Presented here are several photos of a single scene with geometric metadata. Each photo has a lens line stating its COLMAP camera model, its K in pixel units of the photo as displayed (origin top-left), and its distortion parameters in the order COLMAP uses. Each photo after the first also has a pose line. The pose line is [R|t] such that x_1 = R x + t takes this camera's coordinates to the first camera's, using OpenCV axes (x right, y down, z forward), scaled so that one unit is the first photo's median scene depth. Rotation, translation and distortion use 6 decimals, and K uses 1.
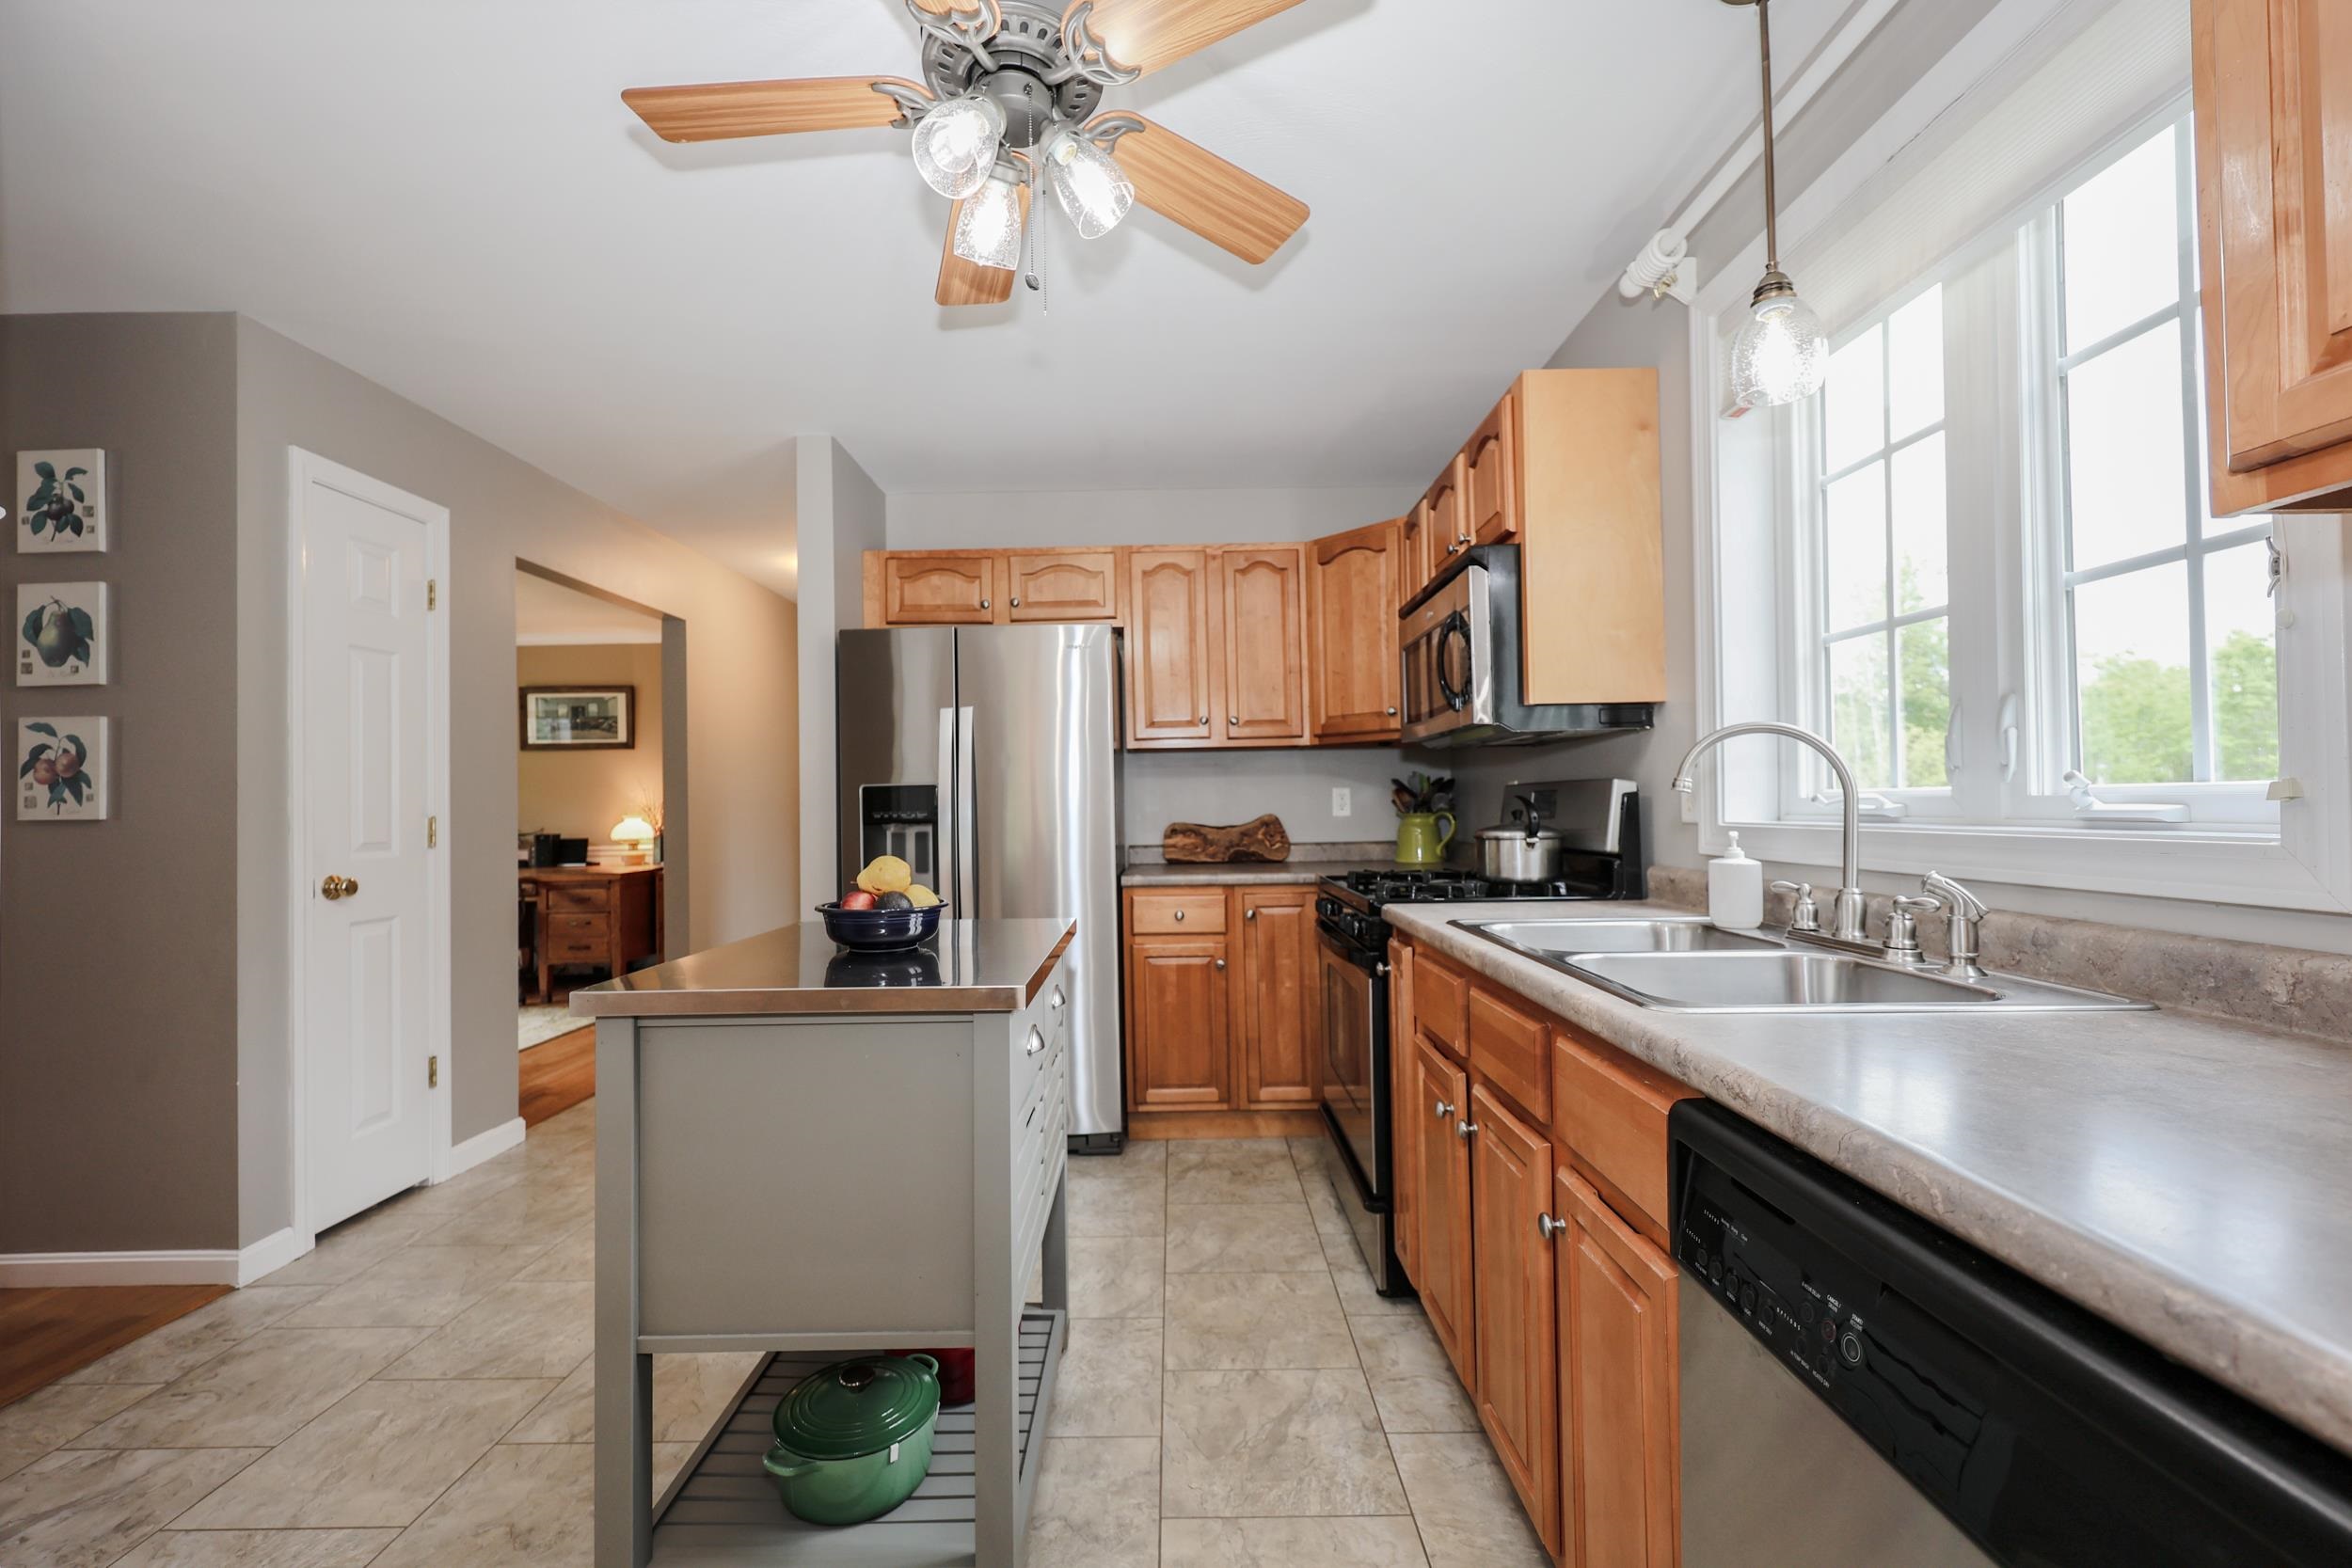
lens RADIAL K [[988.7, 0, 1148.2], [0, 988.7, 778.3], [0, 0, 1]] dist [0.003392, 0.000368]
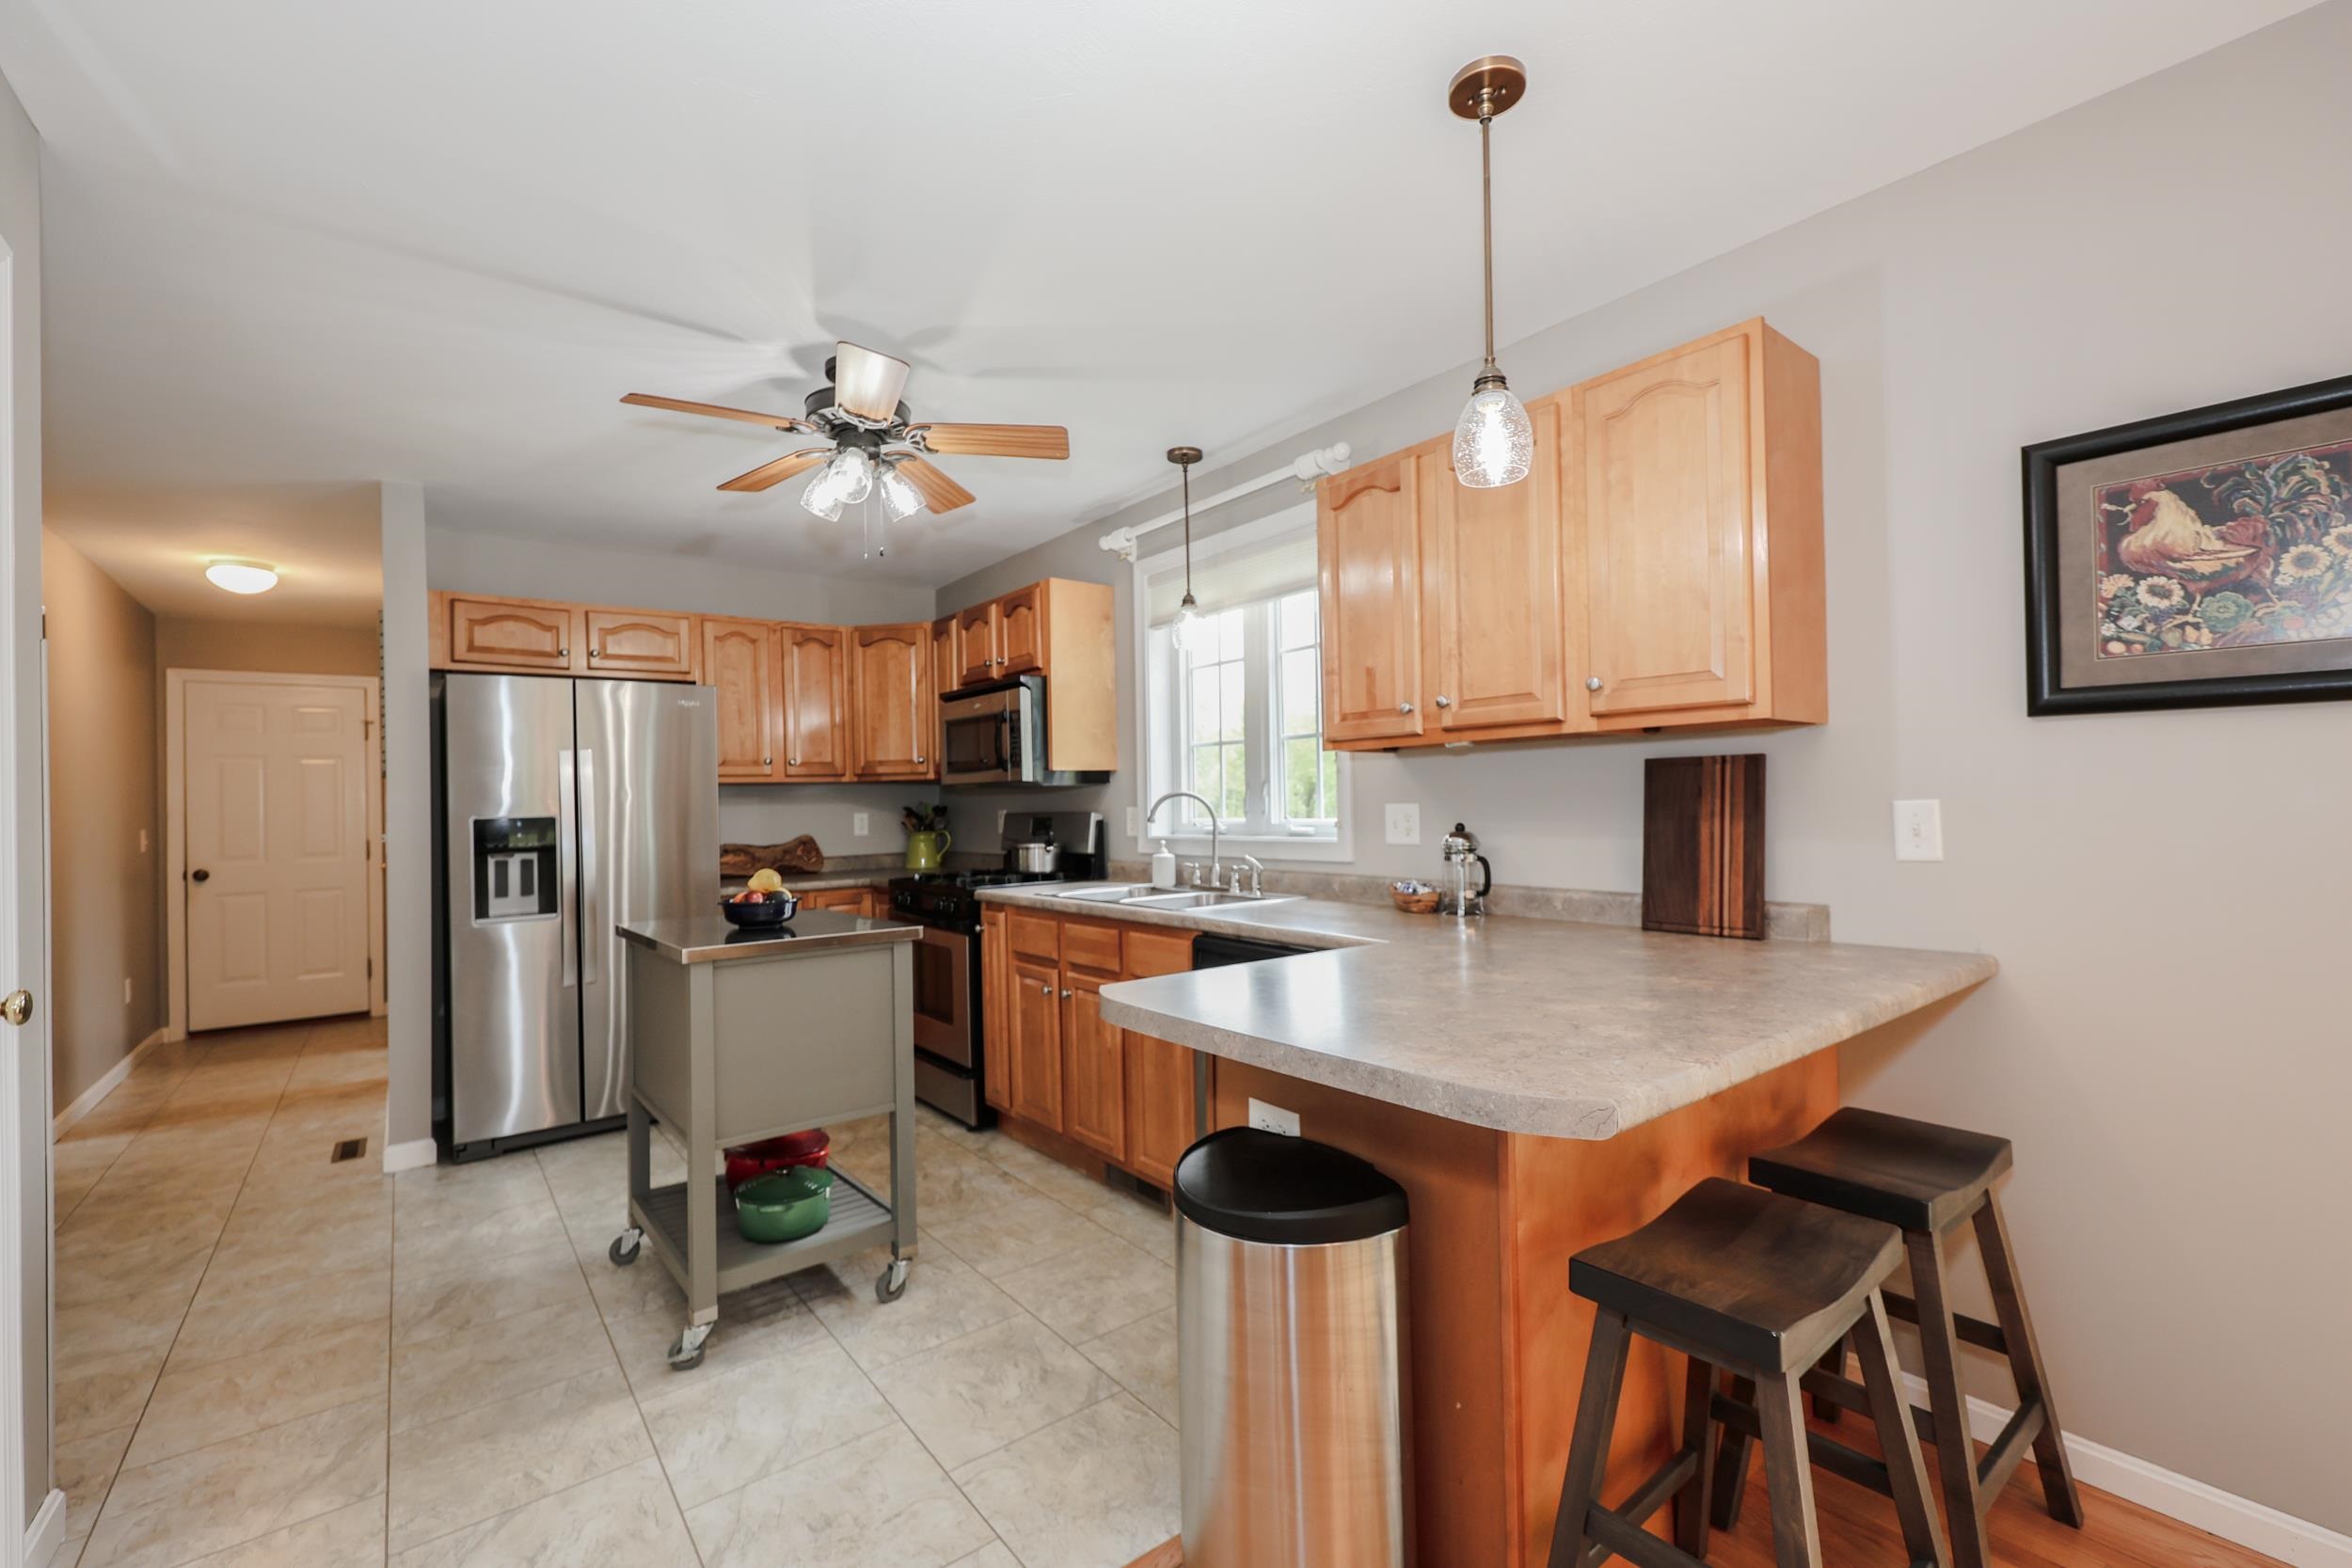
lens RADIAL K [[988.7, 0, 1175.3], [0, 988.7, 758.4], [0, 0, 1]] dist [0.003392, 0.000368]
pose [[0.780055, 0.025637, 0.625185, -0.527386], [-0.006115, 0.999425, -0.033354, -0.038425], [-0.625681, 0.022195, 0.779763, -0.485945]]
